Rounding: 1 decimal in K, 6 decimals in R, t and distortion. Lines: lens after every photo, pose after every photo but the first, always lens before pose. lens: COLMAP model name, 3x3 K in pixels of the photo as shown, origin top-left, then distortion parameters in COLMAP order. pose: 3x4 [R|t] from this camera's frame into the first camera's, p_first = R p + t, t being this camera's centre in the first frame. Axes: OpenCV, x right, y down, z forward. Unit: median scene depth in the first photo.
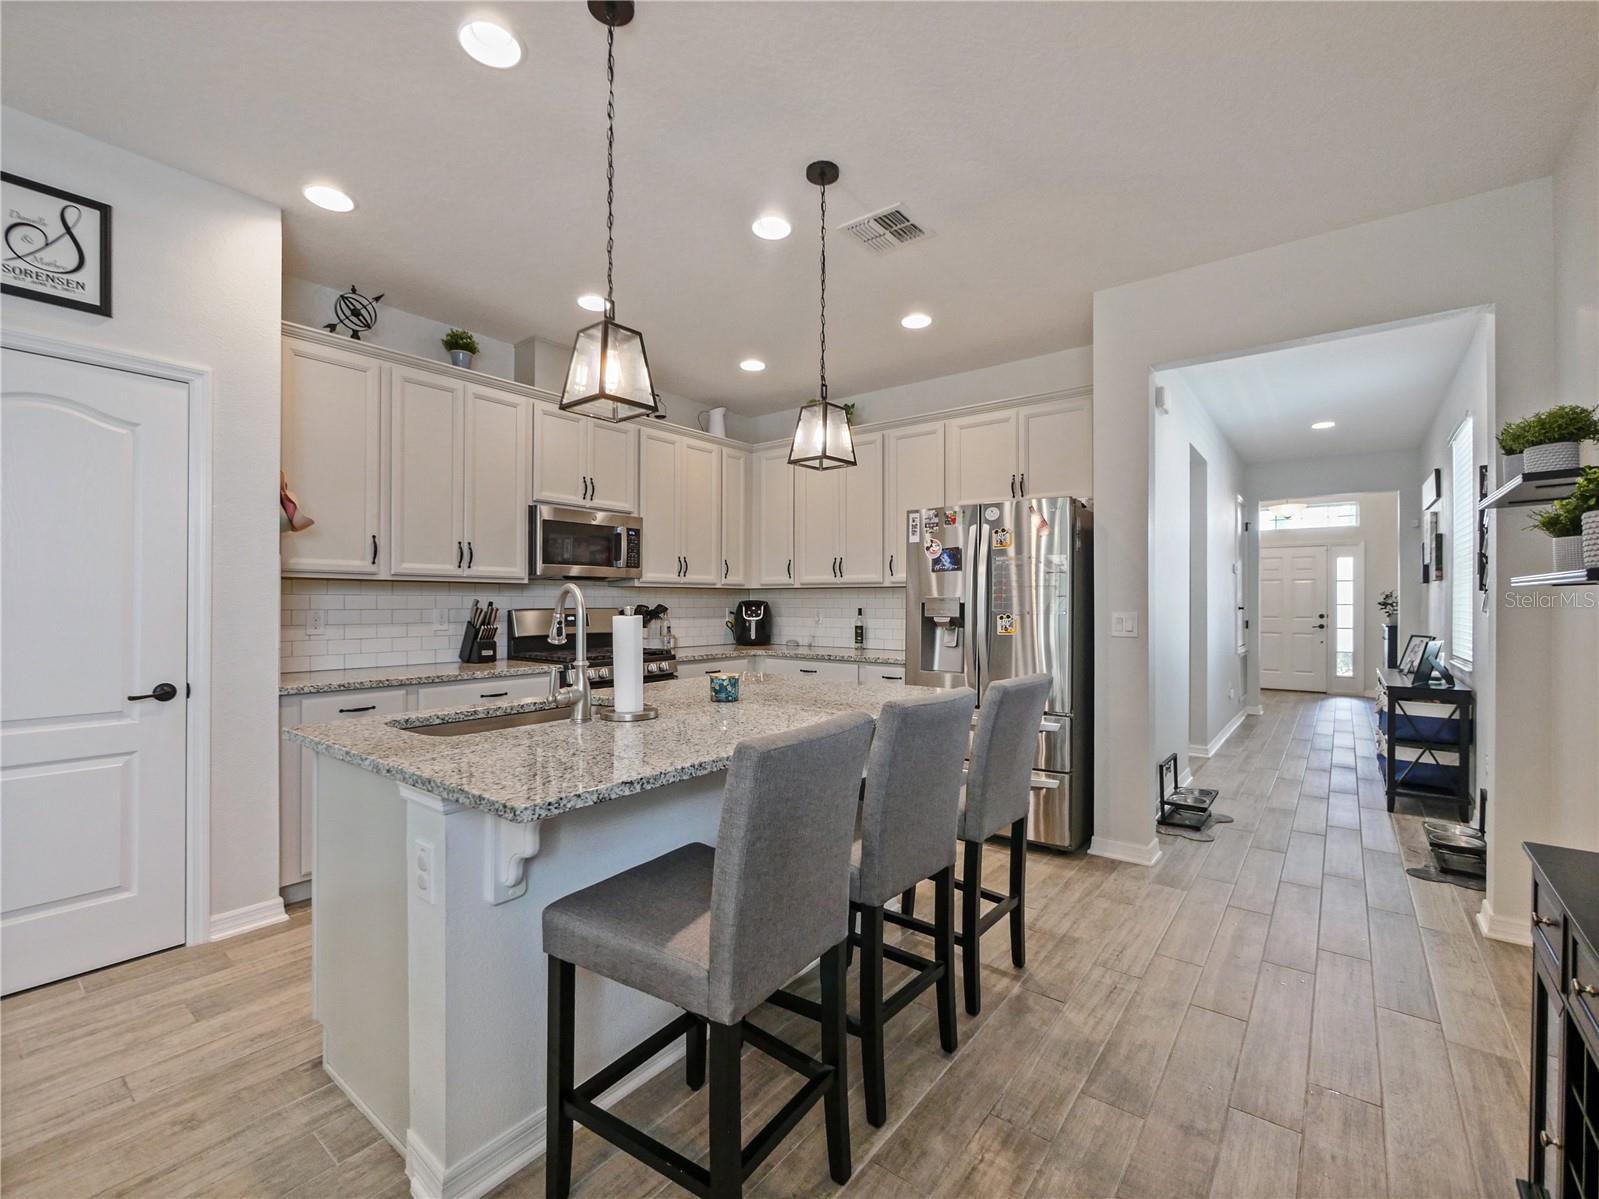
lens RADIAL K [[692.9, 0, 808.4], [0, 692.9, 599.1], [0, 0, 1]] dist [-0.007146, 0.000632]
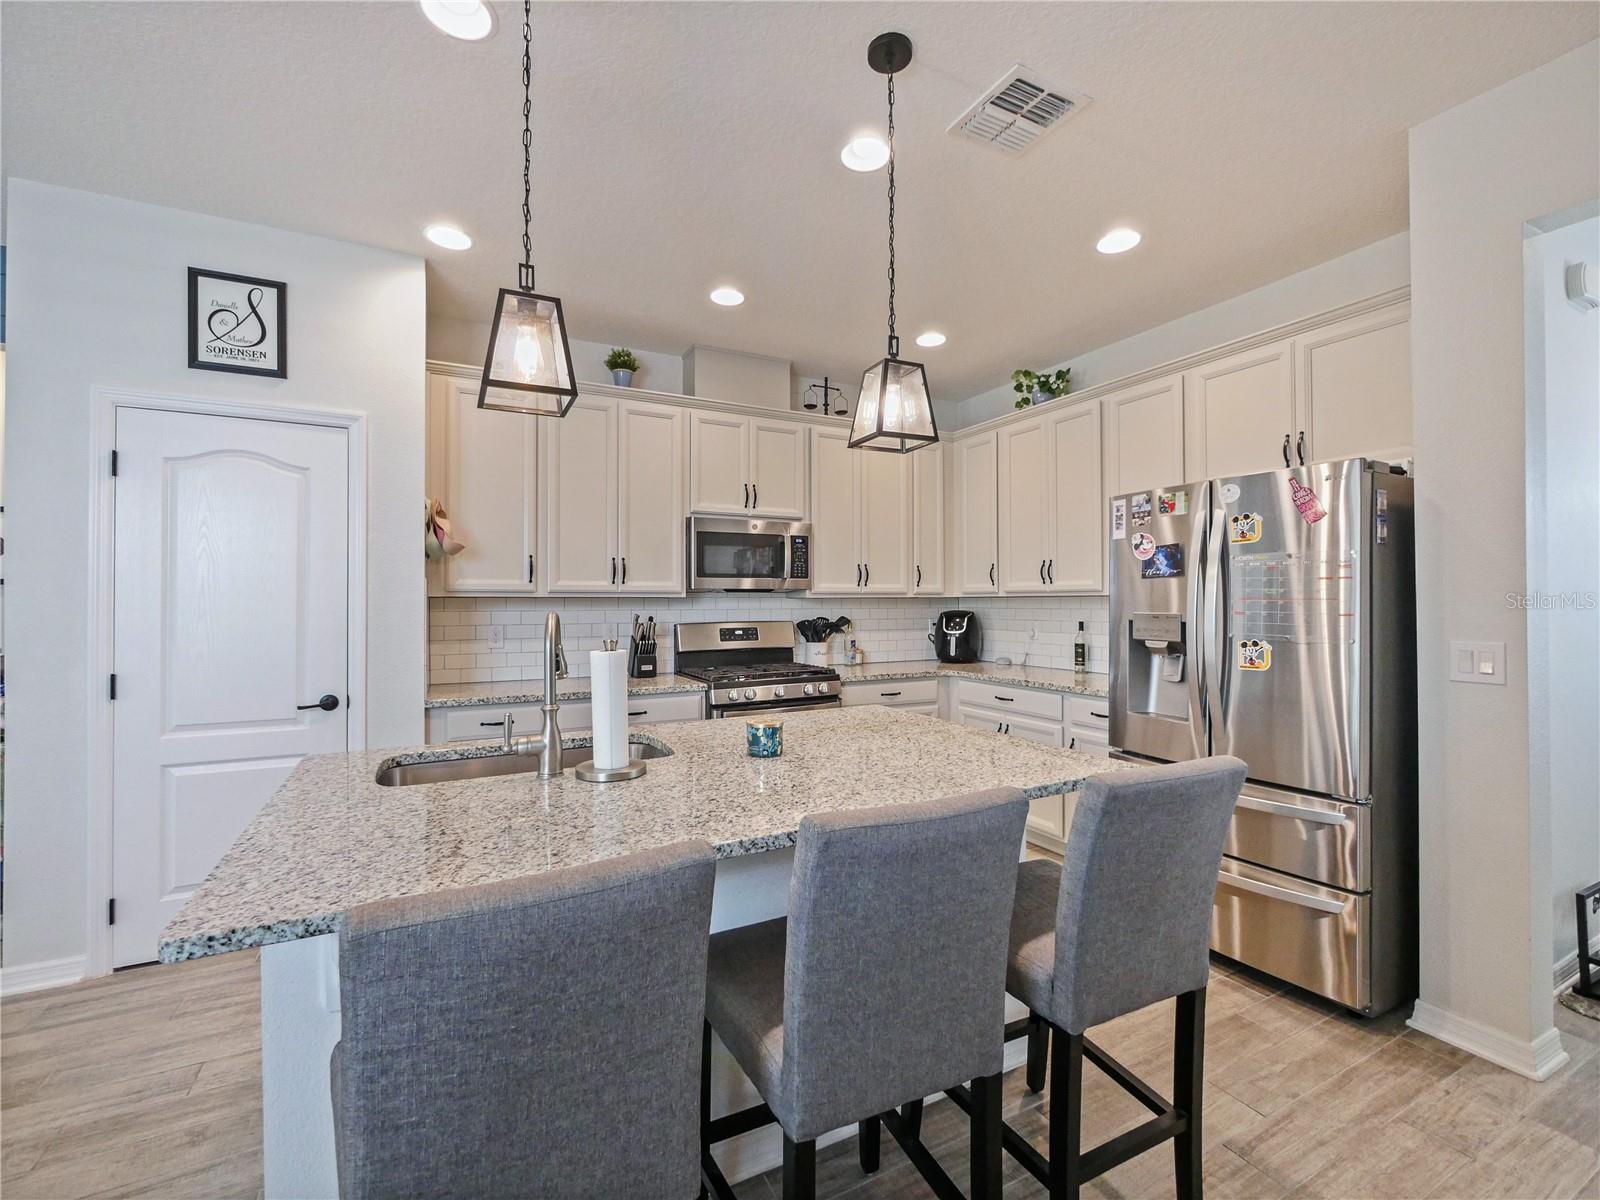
lens RADIAL K [[693.3, 0, 798.4], [0, 693.3, 596.7], [0, 0, 1]] dist [-0.007146, 0.000632]
pose [[0.907433, -0.007582, -0.420128, 0.171205], [0.005748, 0.999968, -0.005633, -0.019999], [0.420158, 0.002696, 0.907447, 0.204678]]
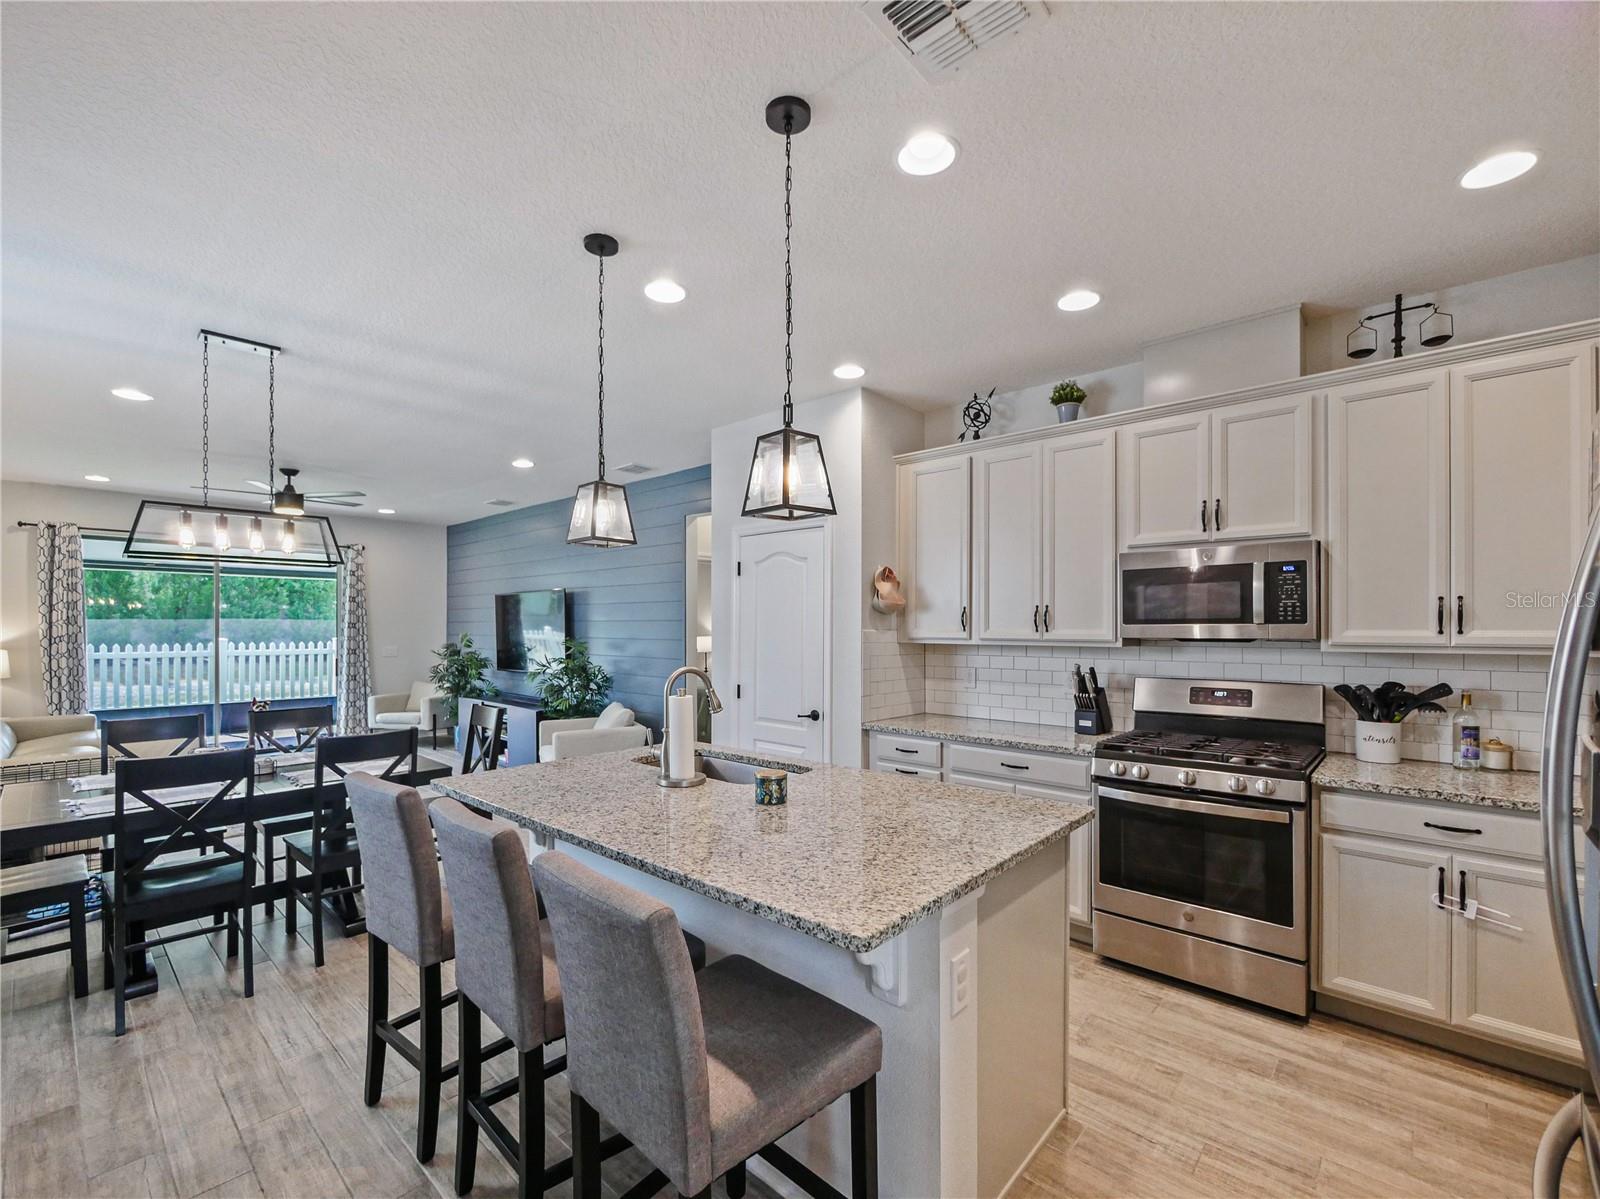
lens RADIAL K [[693.3, 0, 797.6], [0, 693.3, 618.5], [0, 0, 1]] dist [-0.007146, 0.000632]
pose [[-0.082119, -0.007192, -0.996597, 0.530082], [0.007834, 0.999938, -0.007862, -0.062243], [0.996592, -0.008453, -0.082058, 0.773659]]
